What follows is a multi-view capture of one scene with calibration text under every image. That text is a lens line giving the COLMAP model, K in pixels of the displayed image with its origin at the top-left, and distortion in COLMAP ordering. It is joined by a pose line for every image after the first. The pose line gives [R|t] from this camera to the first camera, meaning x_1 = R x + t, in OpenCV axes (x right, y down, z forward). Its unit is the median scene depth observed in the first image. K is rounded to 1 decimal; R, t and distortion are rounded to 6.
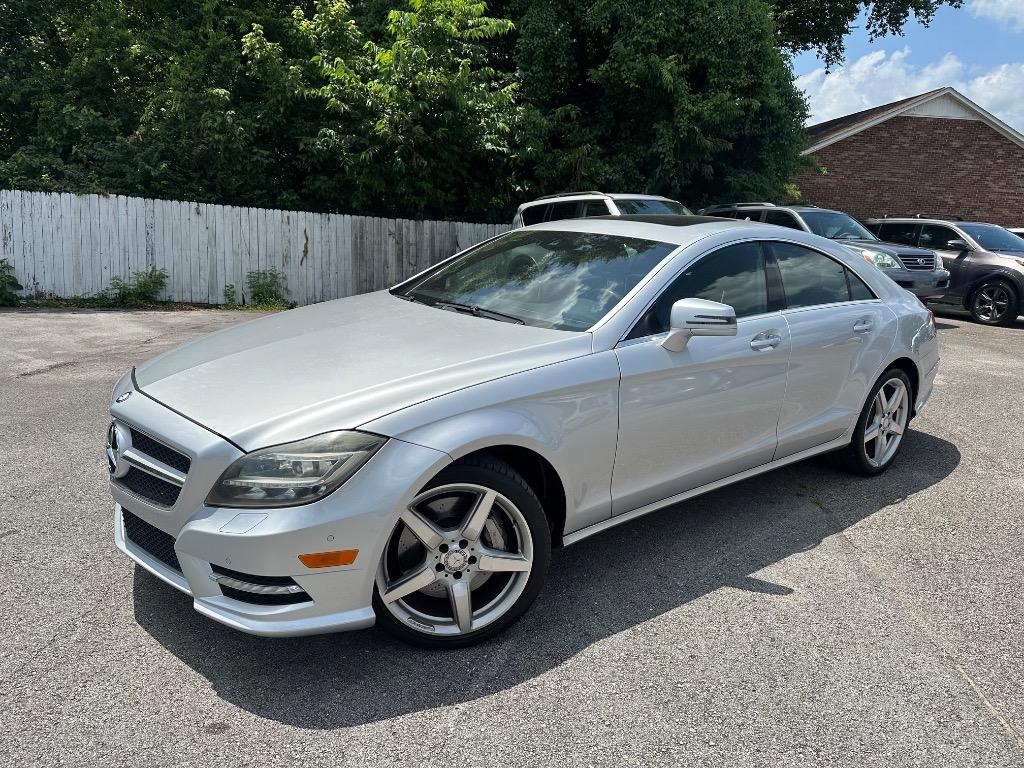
lens RADIAL K [[757.2, 0, 440.8], [0, 757.2, 384.9], [0, 0, 1]] dist [0.035914, -0.092263]
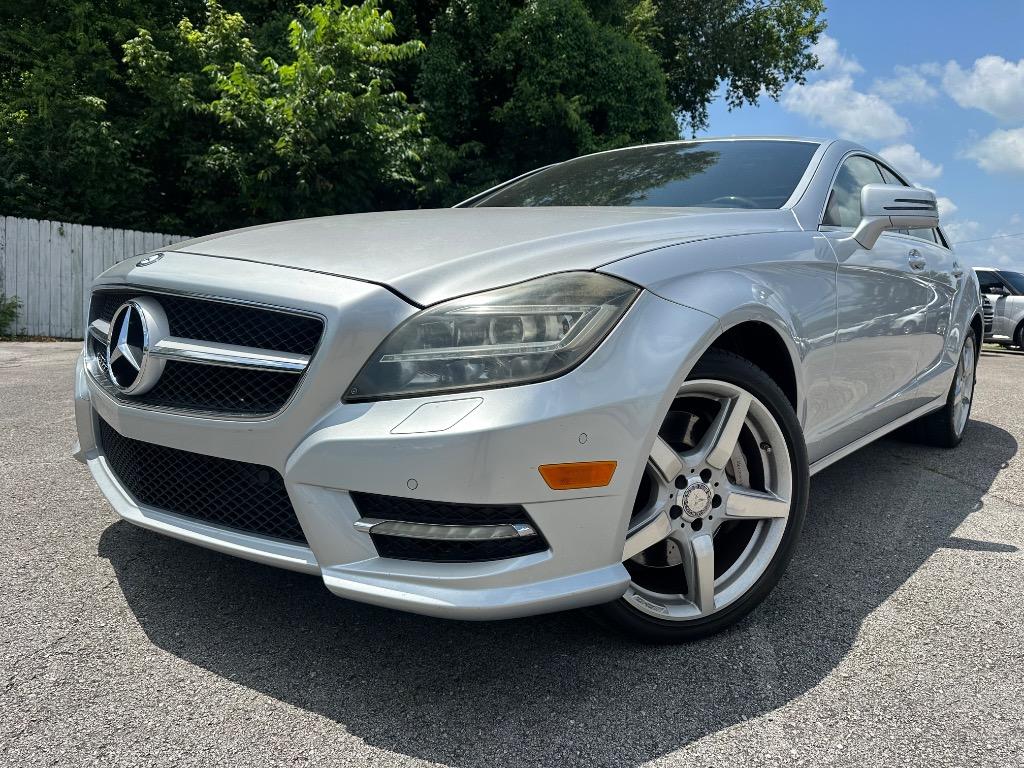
lens RADIAL K [[757.2, 0, 440.8], [0, 757.2, 384.9], [0, 0, 1]] dist [0.035914, -0.092263]
pose [[0.978278, -0.003931, 0.207261, -0.080482], [0.025950, 0.994278, -0.103628, 0.046624], [-0.205668, 0.106755, 0.972782, 0.094359]]
